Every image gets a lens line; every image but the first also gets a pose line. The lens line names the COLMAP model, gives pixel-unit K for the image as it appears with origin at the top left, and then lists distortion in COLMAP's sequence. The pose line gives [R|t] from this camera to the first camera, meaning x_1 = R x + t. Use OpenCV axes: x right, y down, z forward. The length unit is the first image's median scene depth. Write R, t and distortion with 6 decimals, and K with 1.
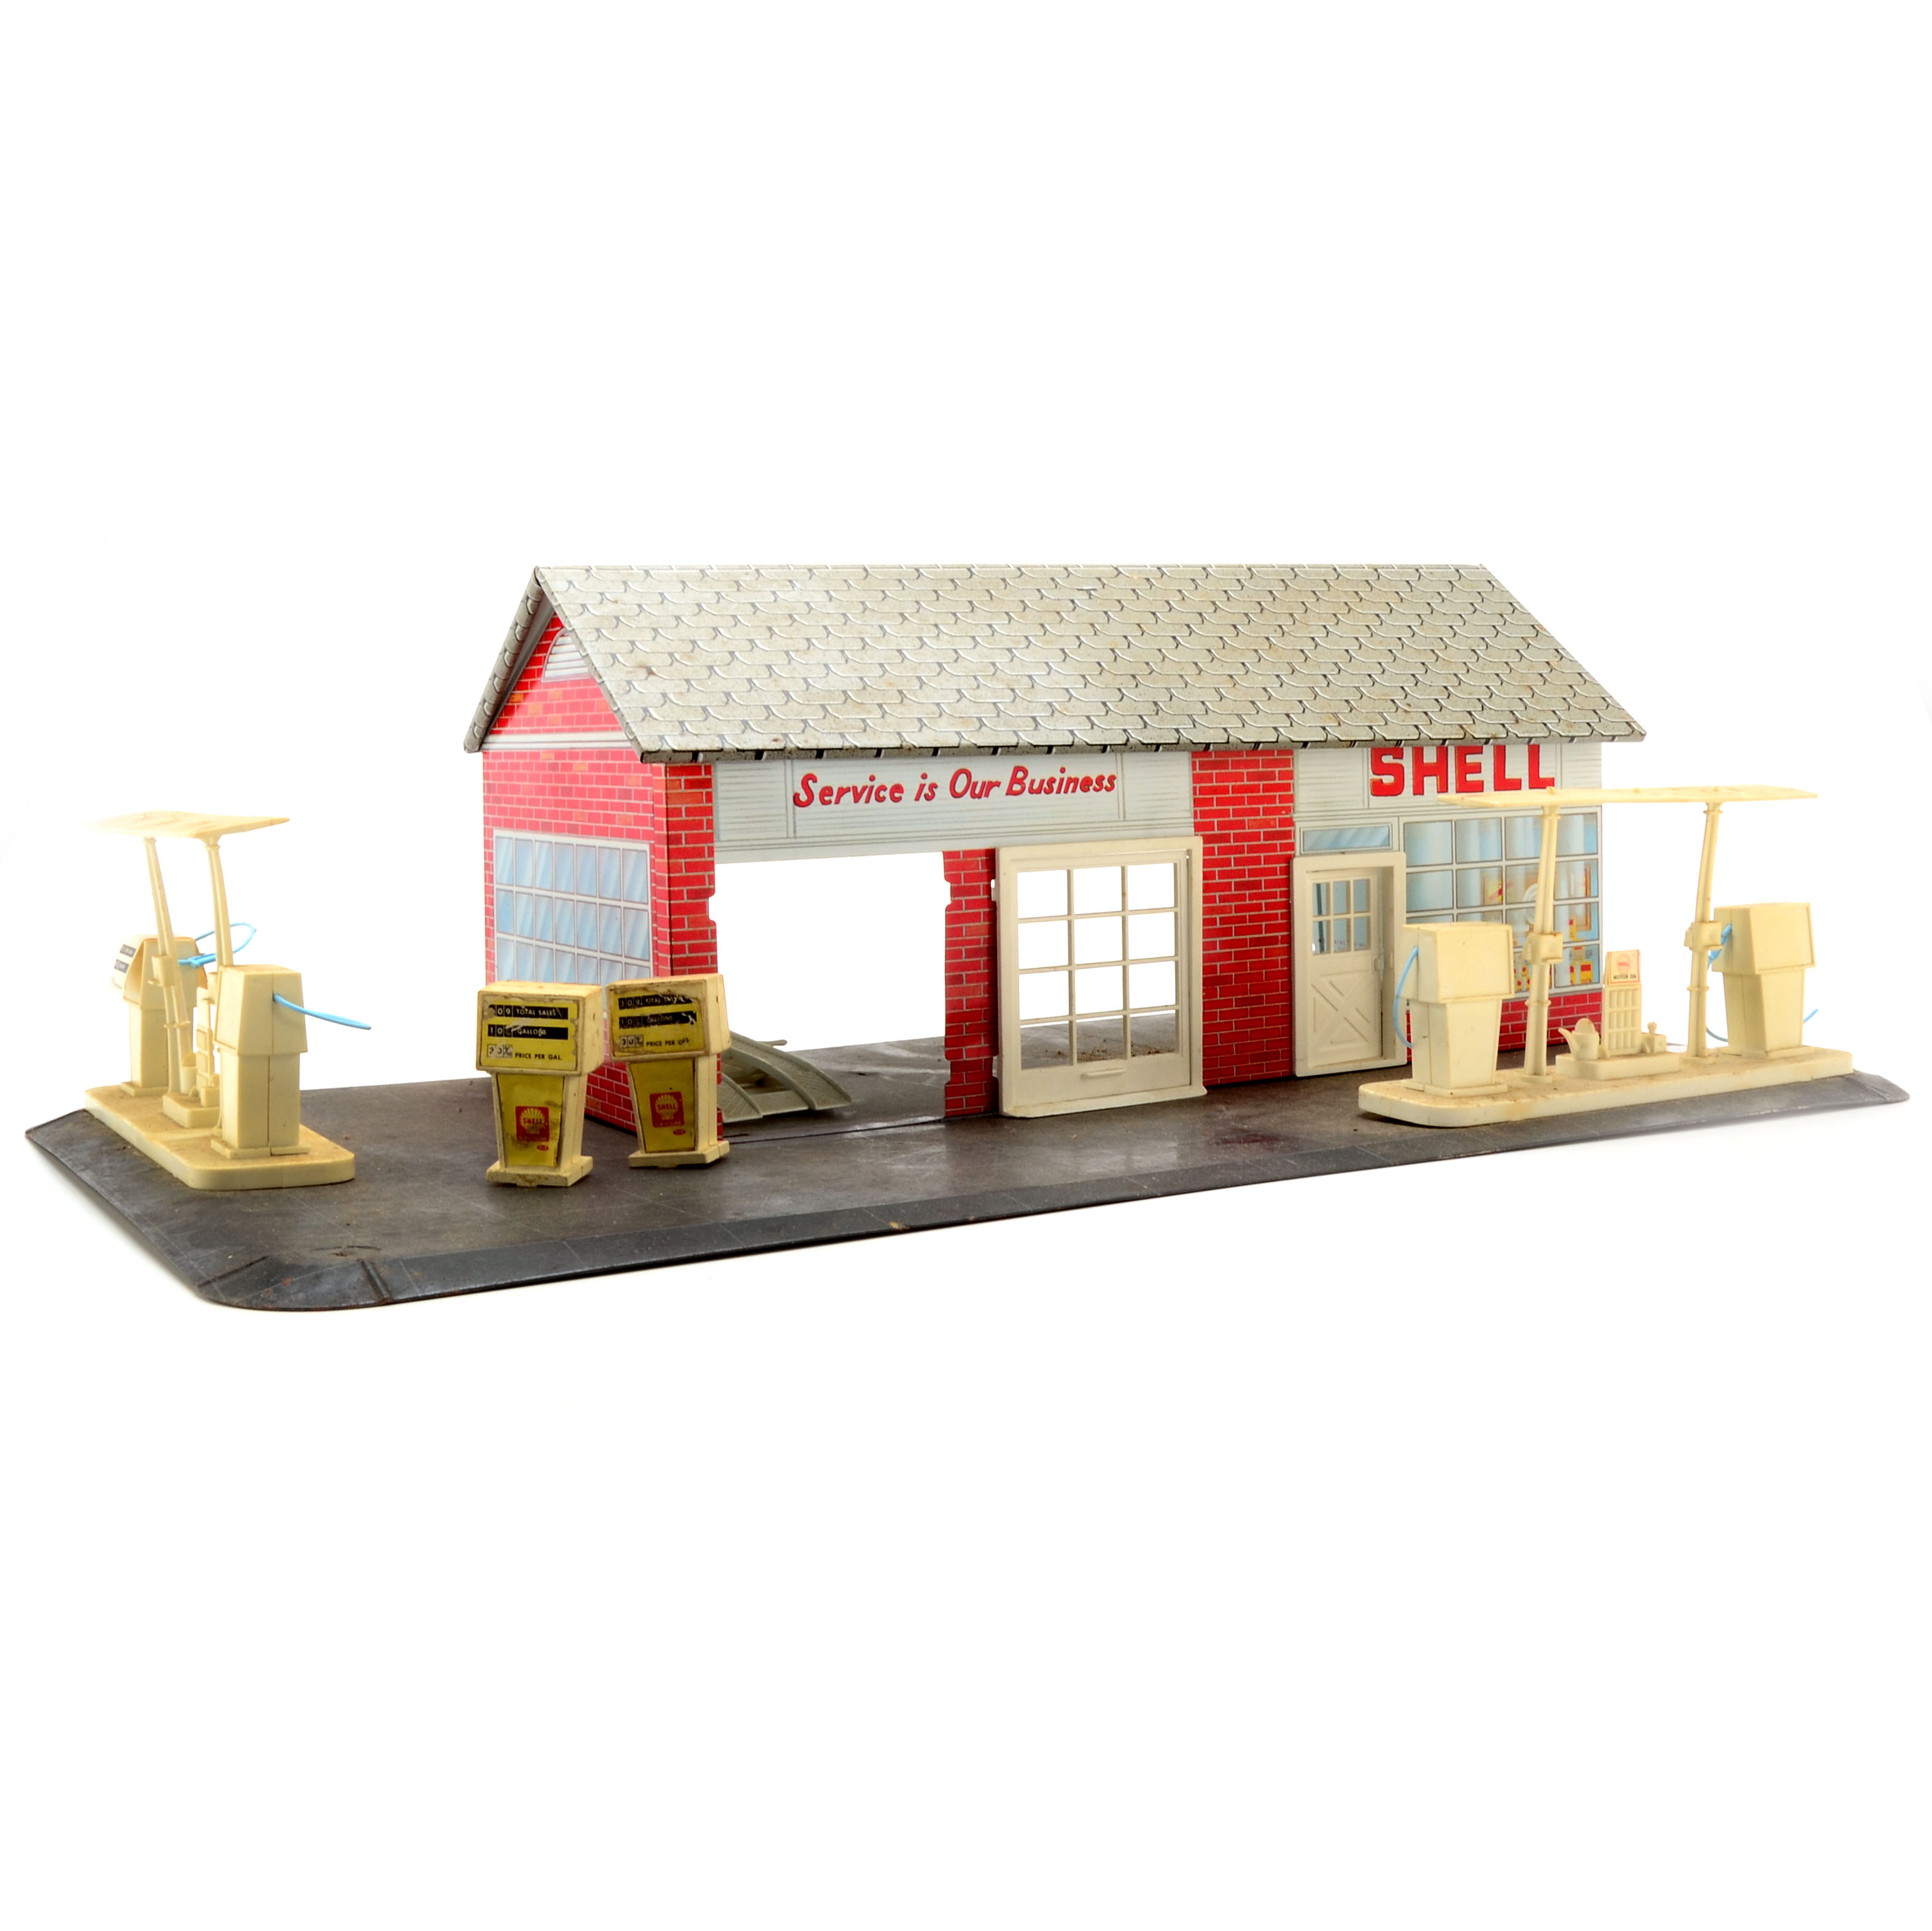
lens RADIAL K [[2407.3, 0, 966.5], [0, 2407.3, 963.9], [0, 0, 1]] dist [-0.000773, 0.000000]
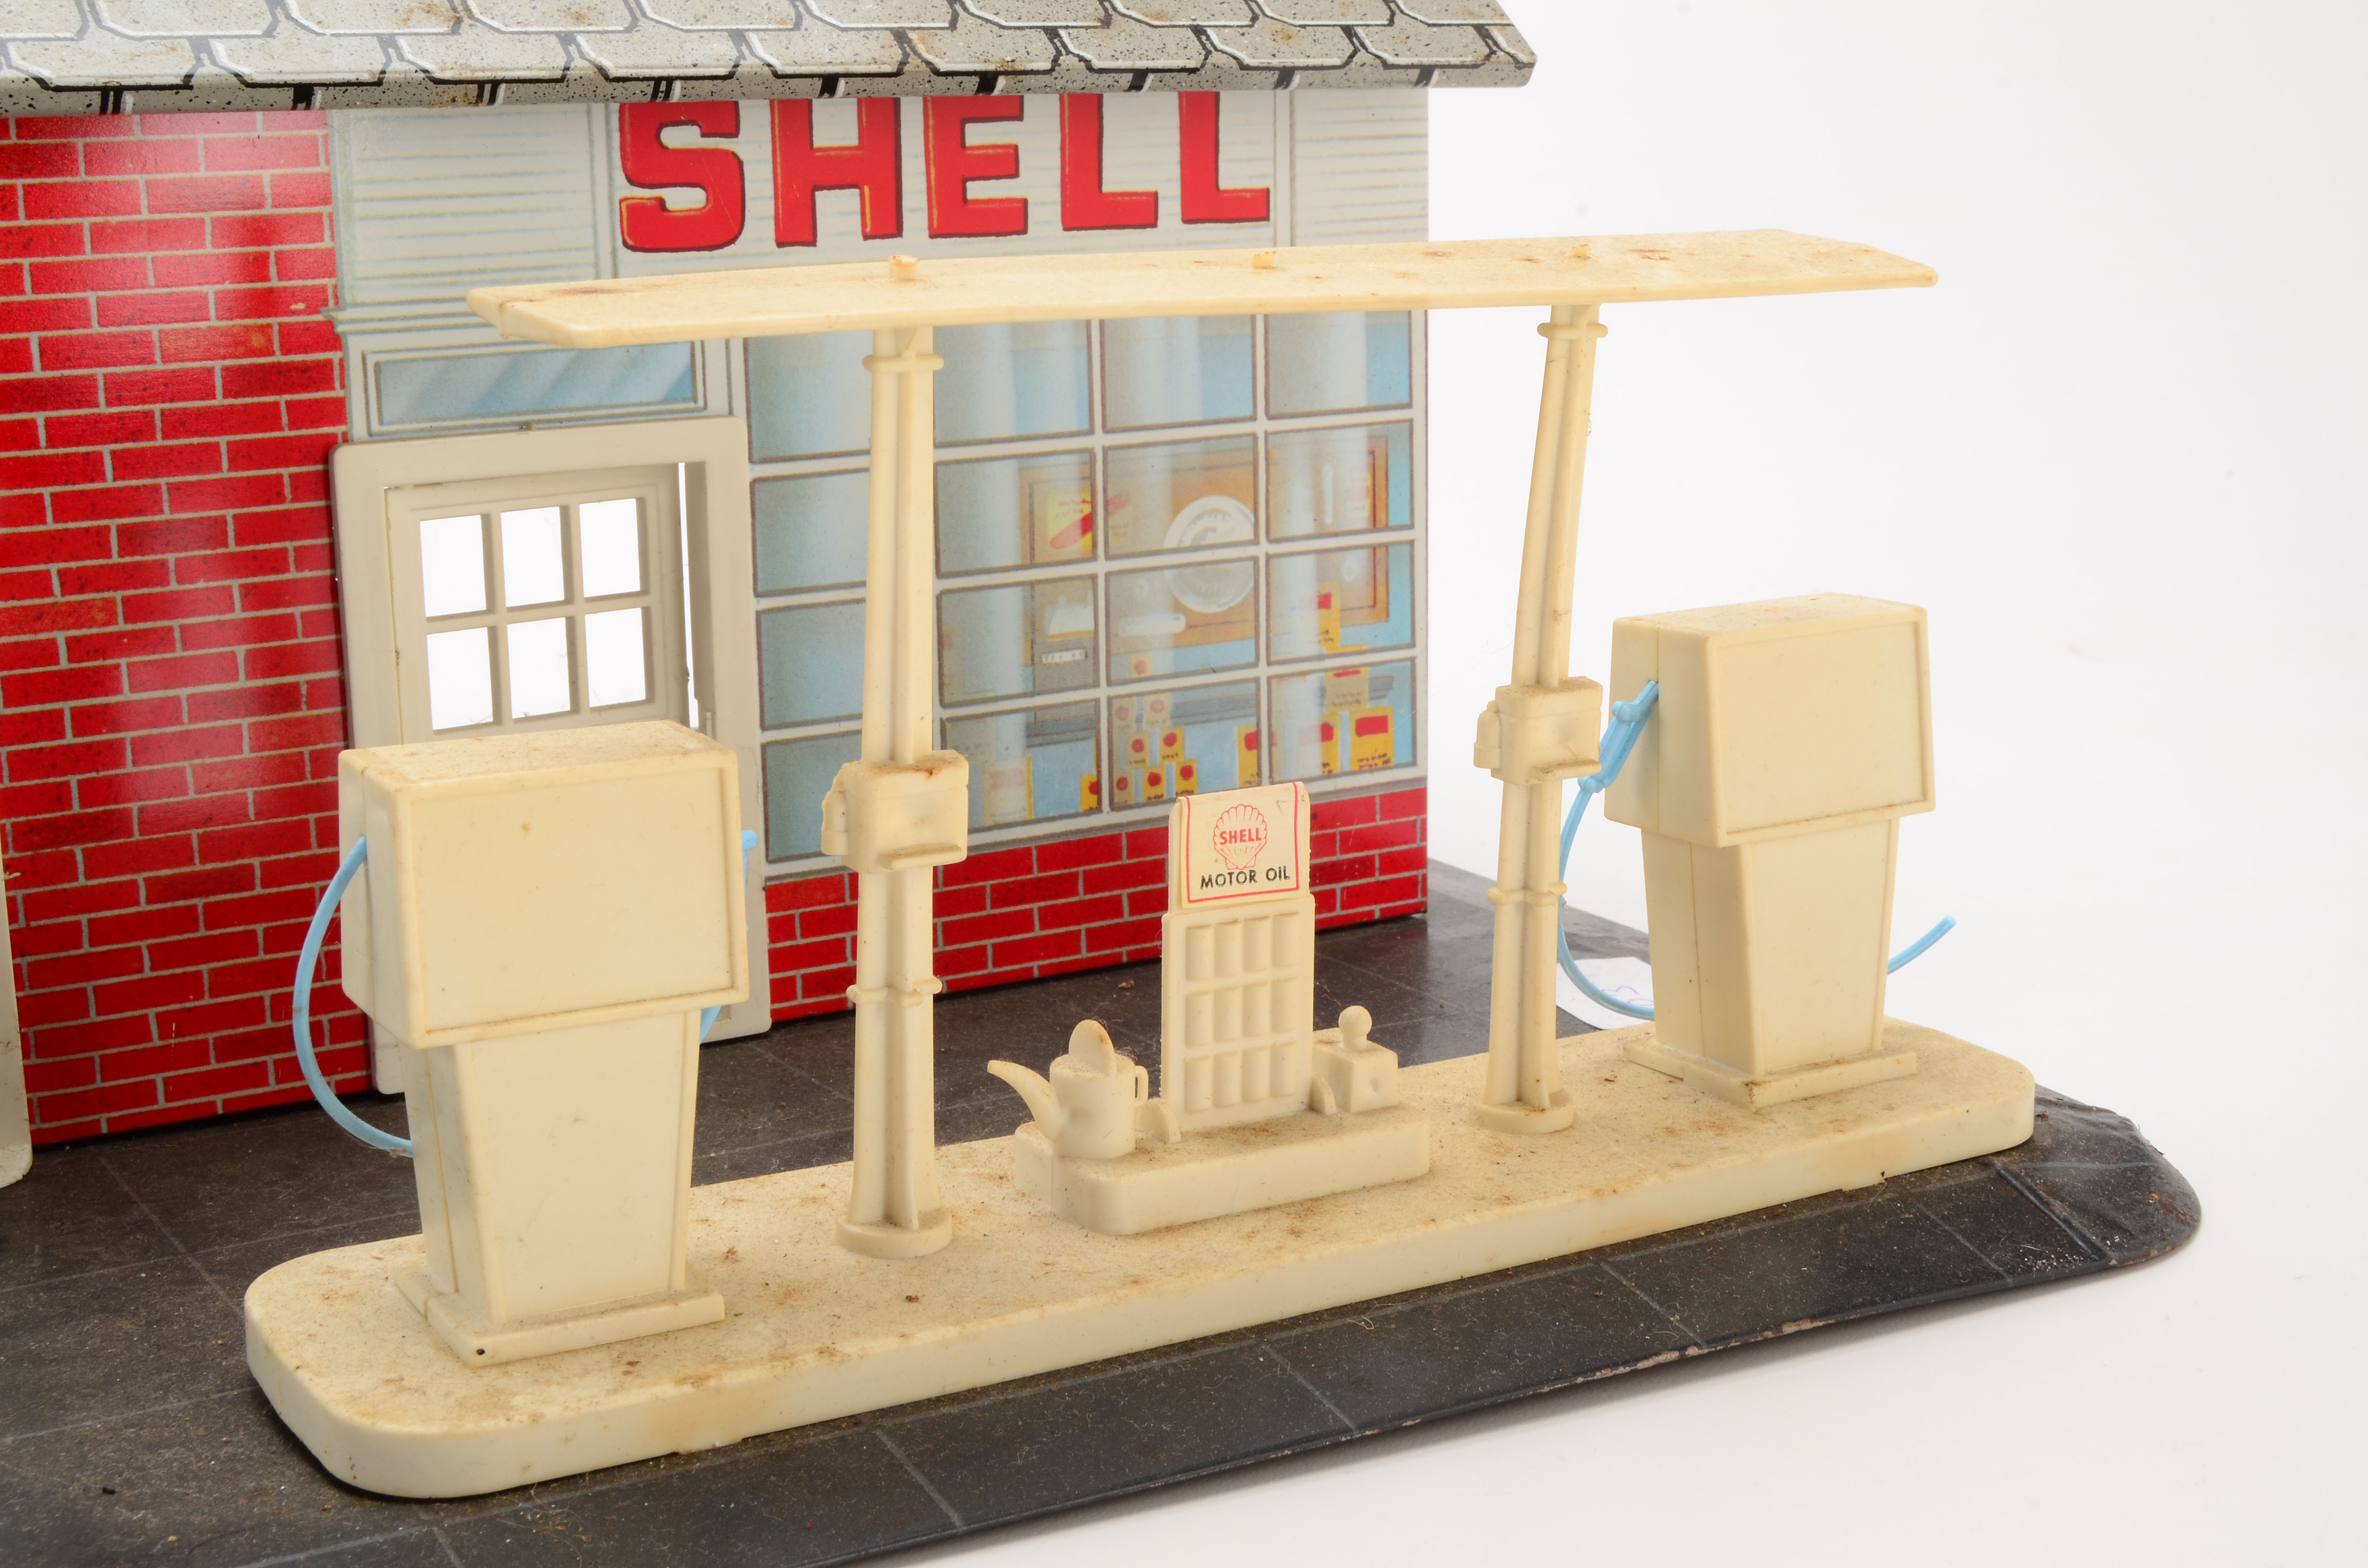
lens RADIAL K [[2975.4, 0, 1181.8], [0, 2975.4, 785.3], [0, 0, 1]] dist [-0.041182, 0.000000]
pose [[0.998363, 0.017614, -0.054421, 0.264823], [-0.009467, 0.989168, 0.146480, -0.056815], [0.056411, -0.145725, 0.987716, 0.583155]]
